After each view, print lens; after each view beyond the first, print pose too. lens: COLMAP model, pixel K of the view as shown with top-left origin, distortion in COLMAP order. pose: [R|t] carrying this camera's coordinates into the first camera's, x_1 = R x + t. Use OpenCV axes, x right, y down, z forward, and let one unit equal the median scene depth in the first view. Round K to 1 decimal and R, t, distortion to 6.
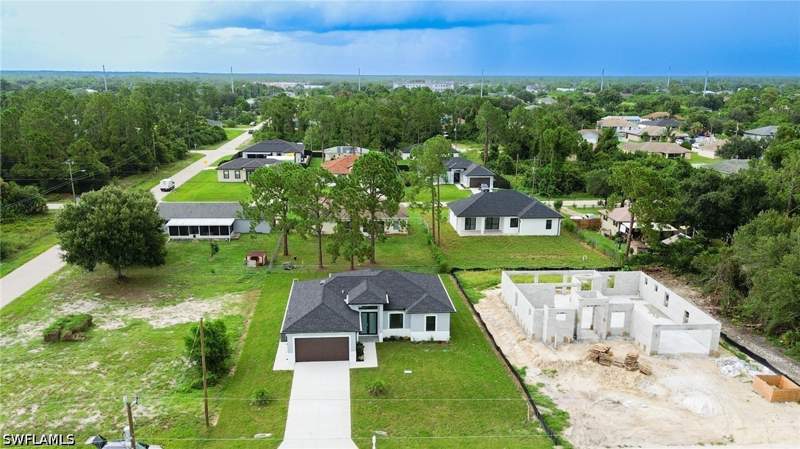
lens RADIAL K [[665.4, 0, 401.0], [0, 665.4, 264.0], [0, 0, 1]] dist [0.102648, -0.169975]
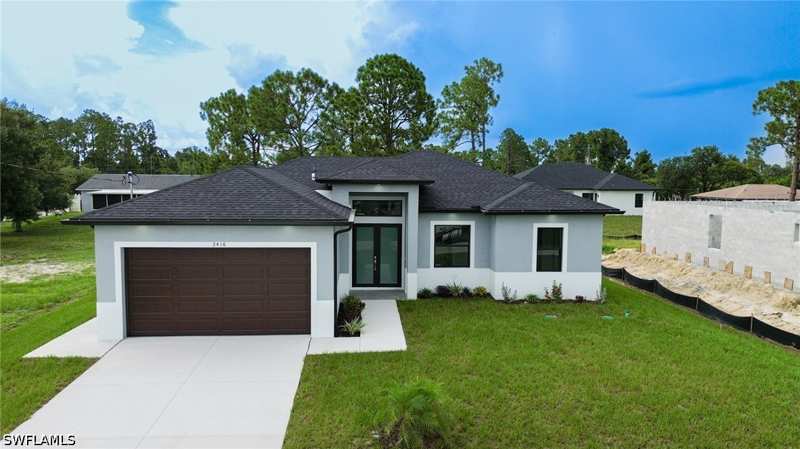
lens RADIAL K [[564.5, 0, 400.0], [0, 564.5, 224.5], [0, 0, 1]] dist [0.074158, -0.083637]
pose [[0.999866, 0.002328, -0.016223, -0.030851], [-0.005388, 0.981522, -0.191272, 0.131925], [0.015479, 0.191334, 0.981403, 0.676119]]
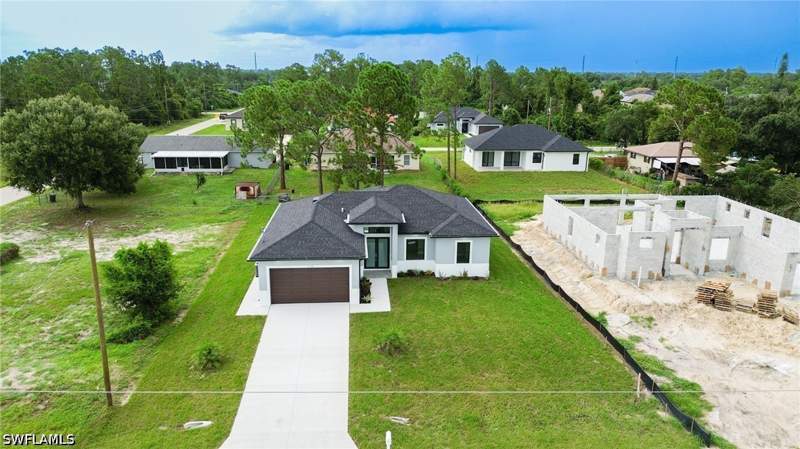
lens RADIAL K [[564.5, 0, 400.0], [0, 564.5, 224.5], [0, 0, 1]] dist [0.074158, -0.083637]
pose [[0.999984, 0.002302, -0.005189, -0.020464], [-0.002372, 0.999905, -0.013570, 0.065607], [0.005157, 0.013583, 0.999894, 0.375841]]
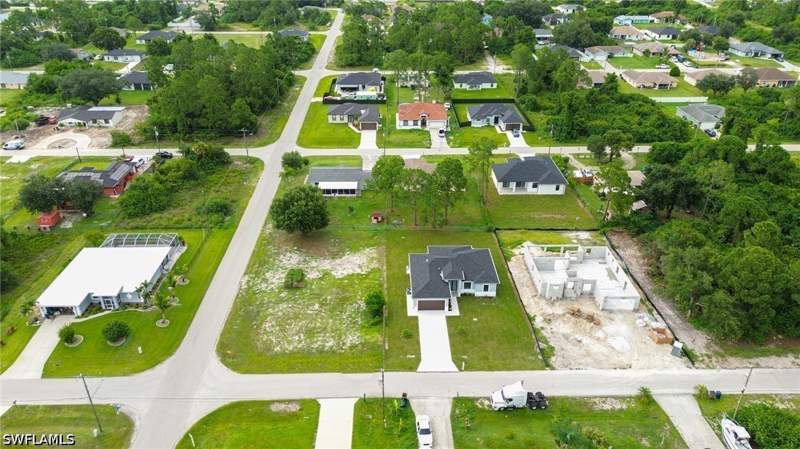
lens RADIAL K [[564.5, 0, 400.0], [0, 564.5, 224.5], [0, 0, 1]] dist [0.074158, -0.083637]
pose [[0.998153, 0.023597, -0.055974, -0.111058], [-0.010645, 0.975157, 0.221257, -0.429205], [0.059804, -0.220252, 0.973608, -0.528905]]
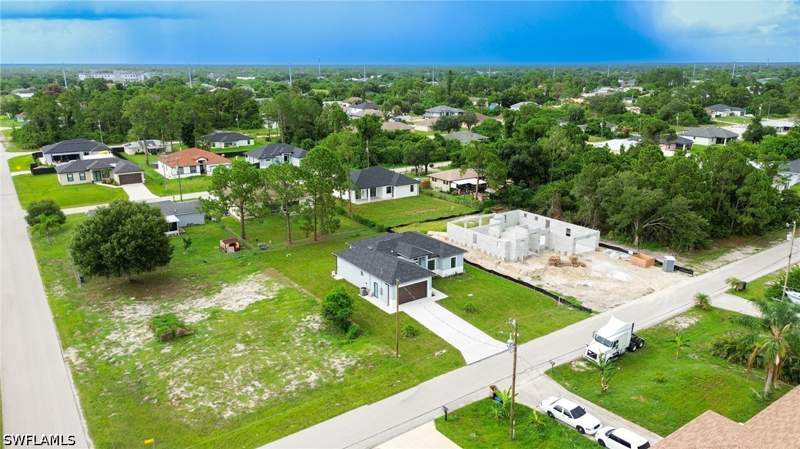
lens RADIAL K [[564.5, 0, 400.0], [0, 564.5, 224.5], [0, 0, 1]] dist [0.074158, -0.083637]
pose [[0.861717, -0.146197, 0.485871, -0.621817], [0.145451, 0.988577, 0.039496, -0.056394], [-0.486095, 0.036636, 0.873138, -0.017155]]
